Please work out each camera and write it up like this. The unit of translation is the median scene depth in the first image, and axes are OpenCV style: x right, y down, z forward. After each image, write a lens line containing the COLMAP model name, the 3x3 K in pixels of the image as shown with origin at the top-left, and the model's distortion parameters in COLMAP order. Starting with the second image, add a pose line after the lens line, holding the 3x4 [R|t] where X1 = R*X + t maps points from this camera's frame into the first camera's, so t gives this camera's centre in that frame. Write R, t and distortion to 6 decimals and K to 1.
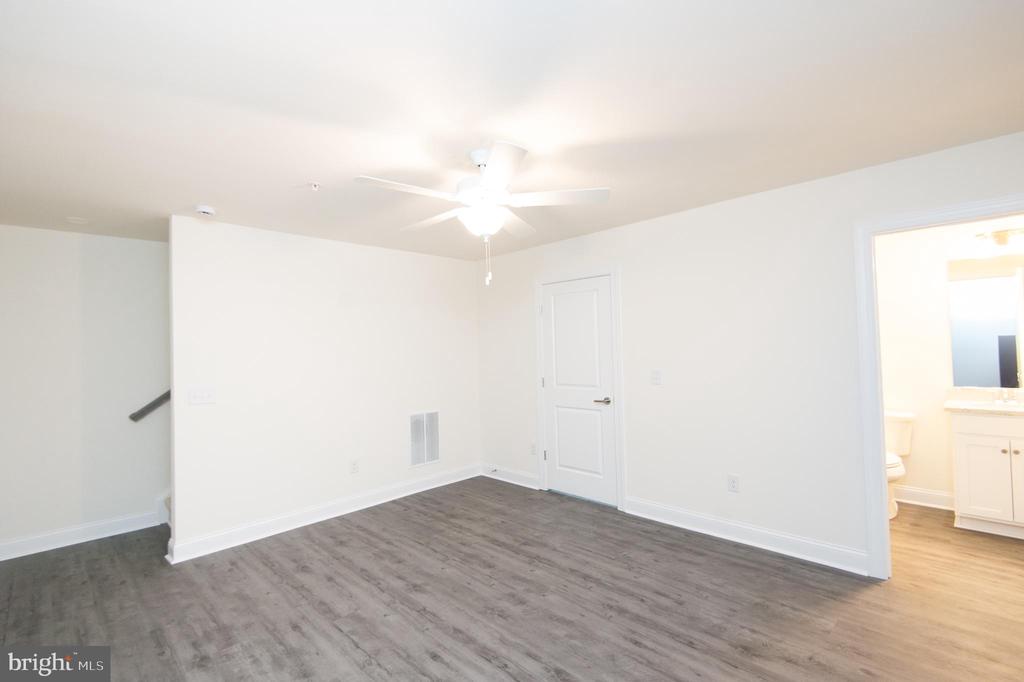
lens RADIAL K [[469.8, 0, 508.9], [0, 469.8, 336.9], [0, 0, 1]] dist [0.028671, -0.016455]
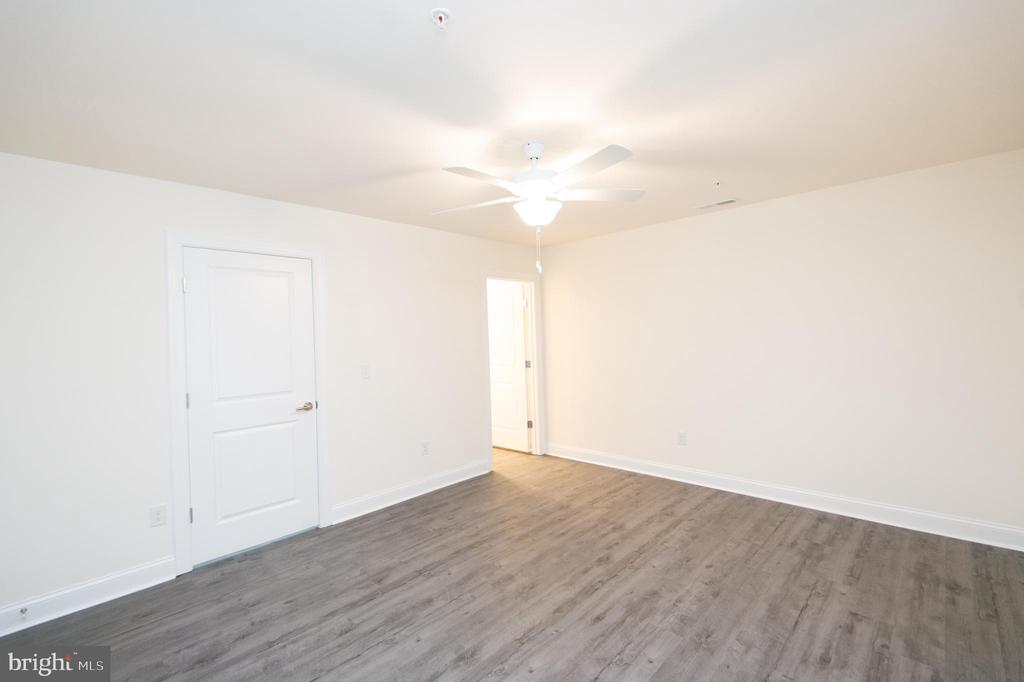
lens RADIAL K [[469.8, 0, 508.9], [0, 469.8, 336.9], [0, 0, 1]] dist [0.028671, -0.016455]
pose [[-0.037931, 0.024891, 0.998970, -0.917008], [0.013153, 0.999616, -0.024408, 0.048406], [-0.999194, 0.012214, -0.038243, 0.922059]]
